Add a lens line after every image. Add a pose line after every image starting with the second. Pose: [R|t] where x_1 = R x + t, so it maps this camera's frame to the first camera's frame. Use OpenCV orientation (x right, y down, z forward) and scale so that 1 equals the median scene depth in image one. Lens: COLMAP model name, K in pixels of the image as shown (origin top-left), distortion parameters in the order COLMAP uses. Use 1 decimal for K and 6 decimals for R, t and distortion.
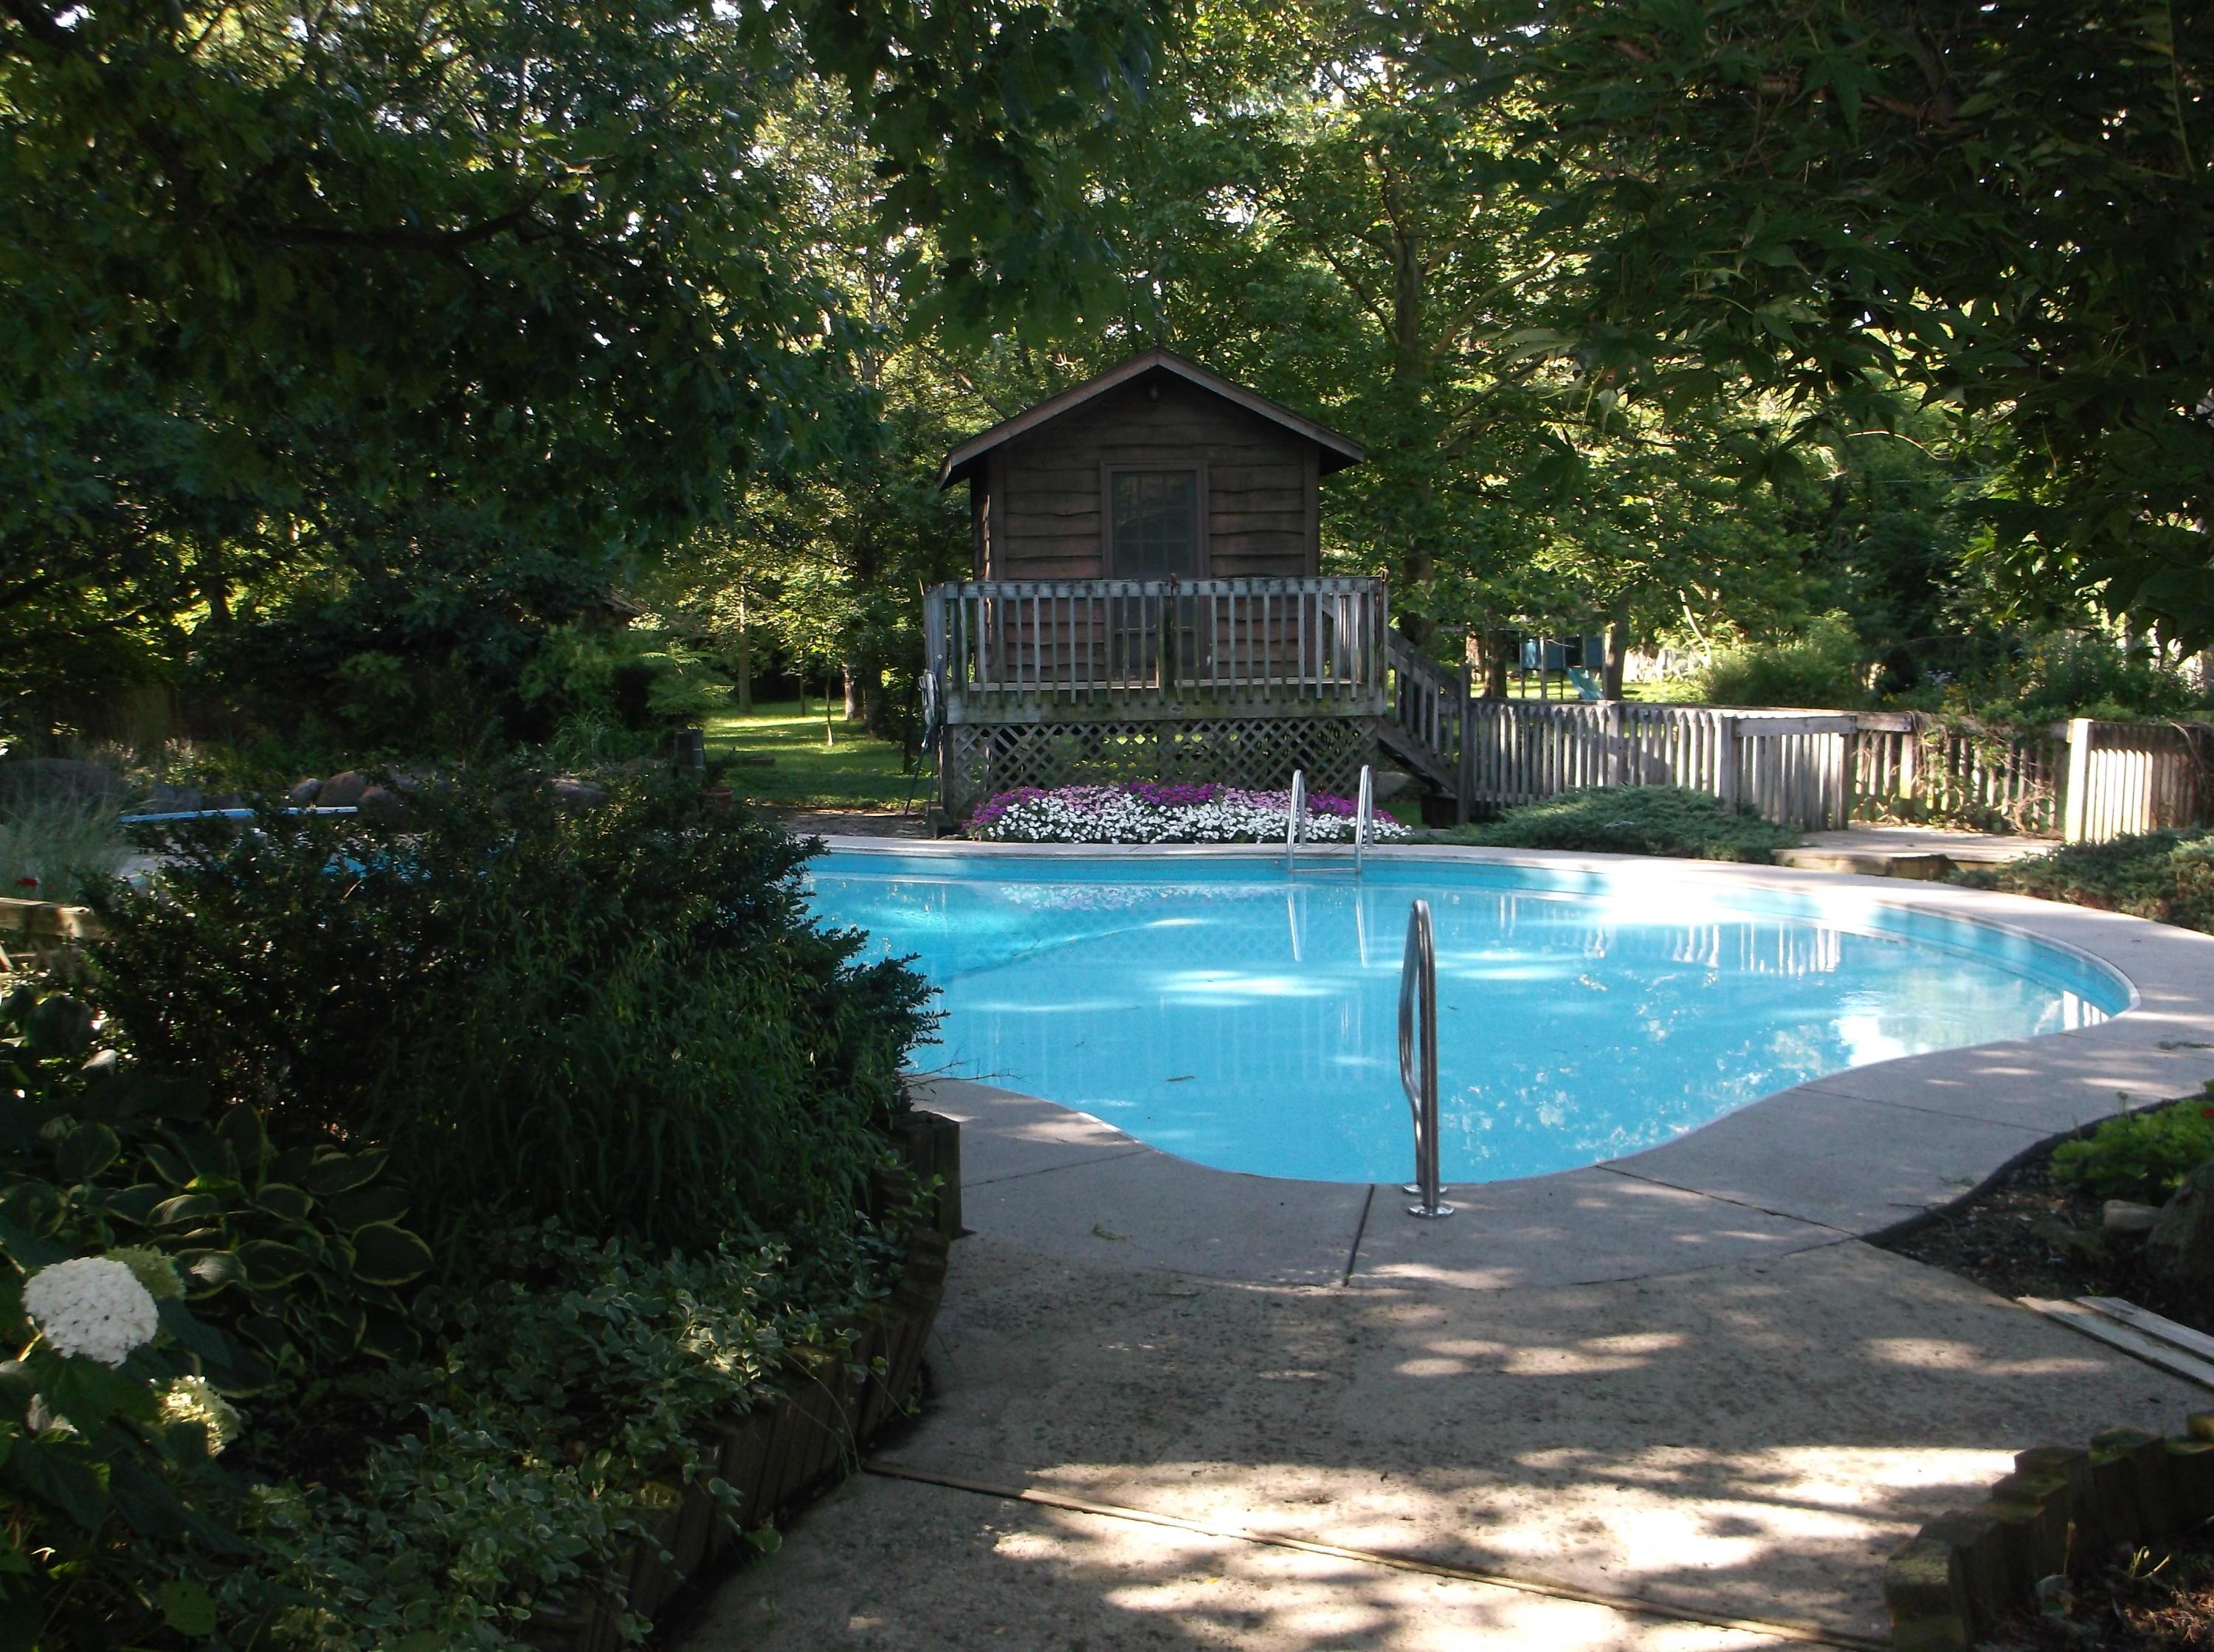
lens RADIAL K [[2187.9, 0, 1112.5], [0, 2187.9, 824.4], [0, 0, 1]] dist [0.021371, 0.000000]
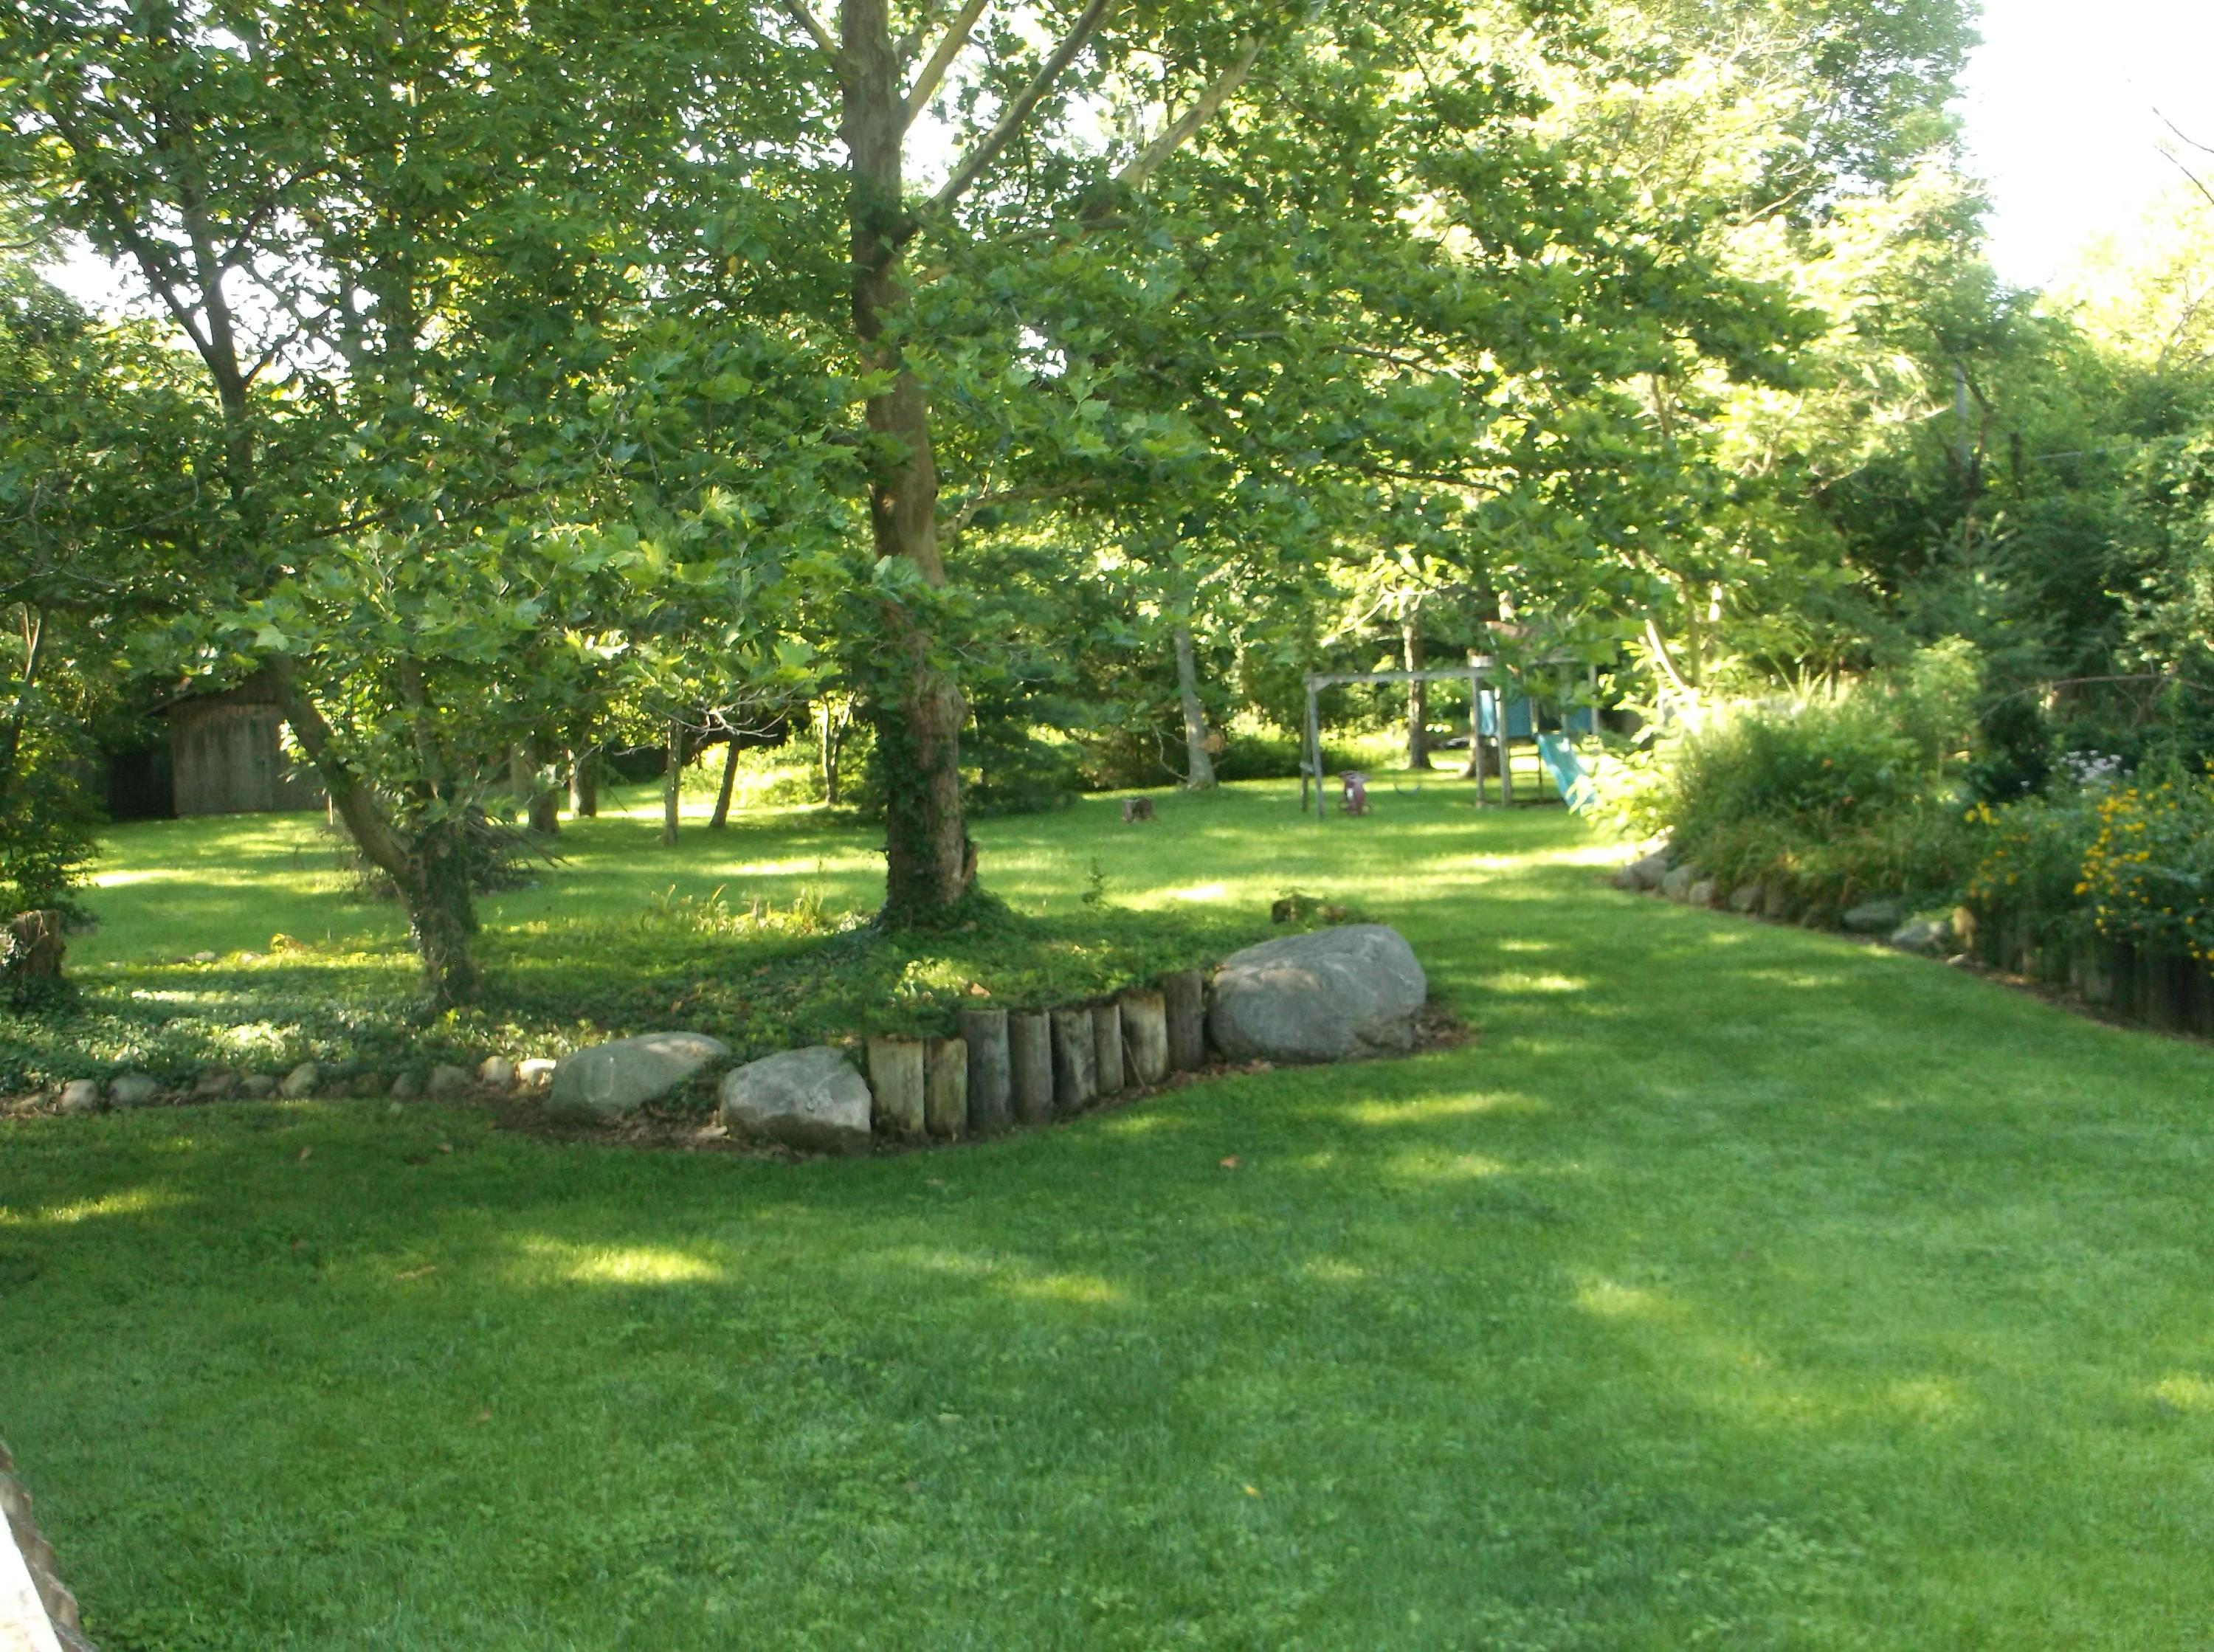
lens RADIAL K [[2187.9, 0, 1109.6], [0, 2187.9, 823.8], [0, 0, 1]] dist [0.021371, 0.000000]
pose [[0.996567, -0.012832, -0.081791, 0.128467], [0.010618, 0.999567, -0.027436, -0.027314], [0.082107, 0.026474, 0.996272, 0.323709]]
